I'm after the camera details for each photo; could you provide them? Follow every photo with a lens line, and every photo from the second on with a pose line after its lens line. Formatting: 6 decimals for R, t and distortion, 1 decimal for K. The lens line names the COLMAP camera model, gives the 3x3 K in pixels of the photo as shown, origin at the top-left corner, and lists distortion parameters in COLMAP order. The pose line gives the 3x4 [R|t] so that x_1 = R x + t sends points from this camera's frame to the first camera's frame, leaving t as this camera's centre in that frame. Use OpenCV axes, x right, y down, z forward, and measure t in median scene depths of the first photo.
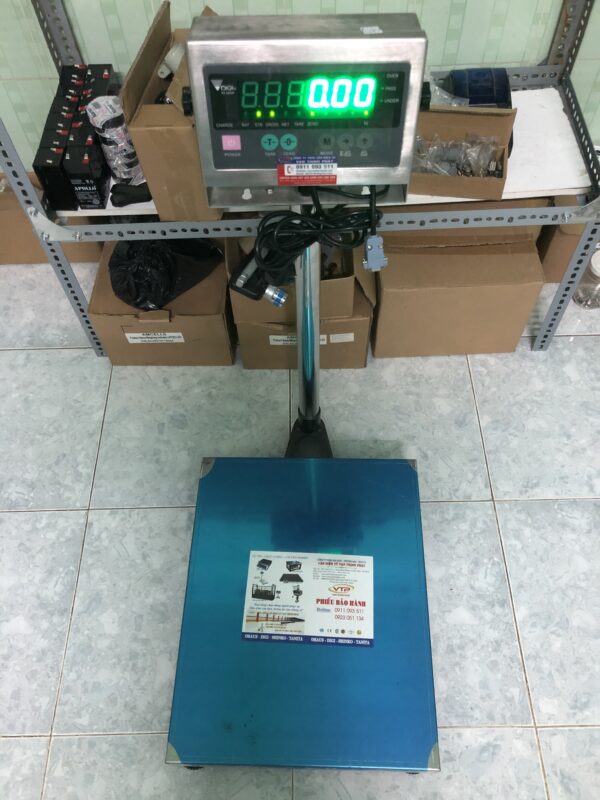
lens RADIAL K [[639.7, 0, 299.2], [0, 639.7, 400.6], [0, 0, 1]] dist [0.008467, -0.000550]
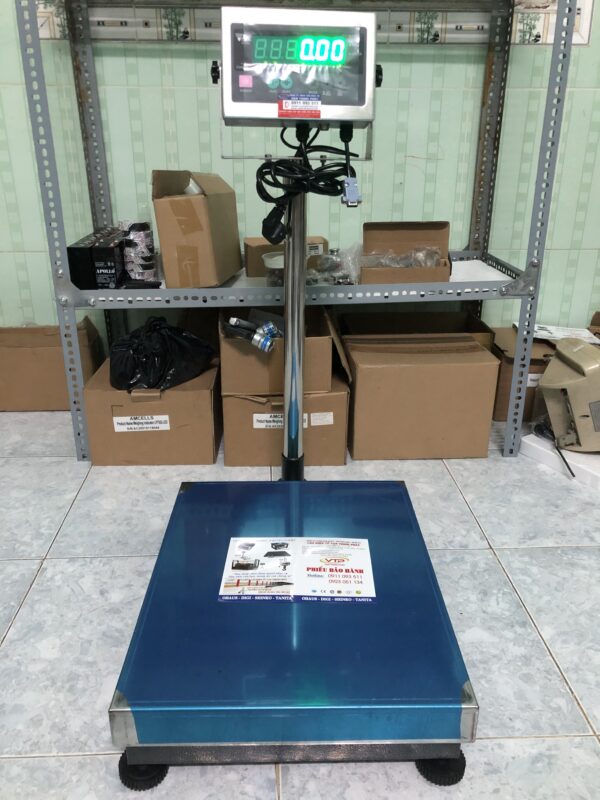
lens RADIAL K [[639.7, 0, 299.2], [0, 639.7, 400.6], [0, 0, 1]] dist [0.008467, -0.000550]
pose [[0.998707, 0.016020, 0.048251, -0.025405], [0.015226, 0.811249, -0.584503, 0.564985], [-0.048507, 0.584481, 0.809956, 0.149901]]
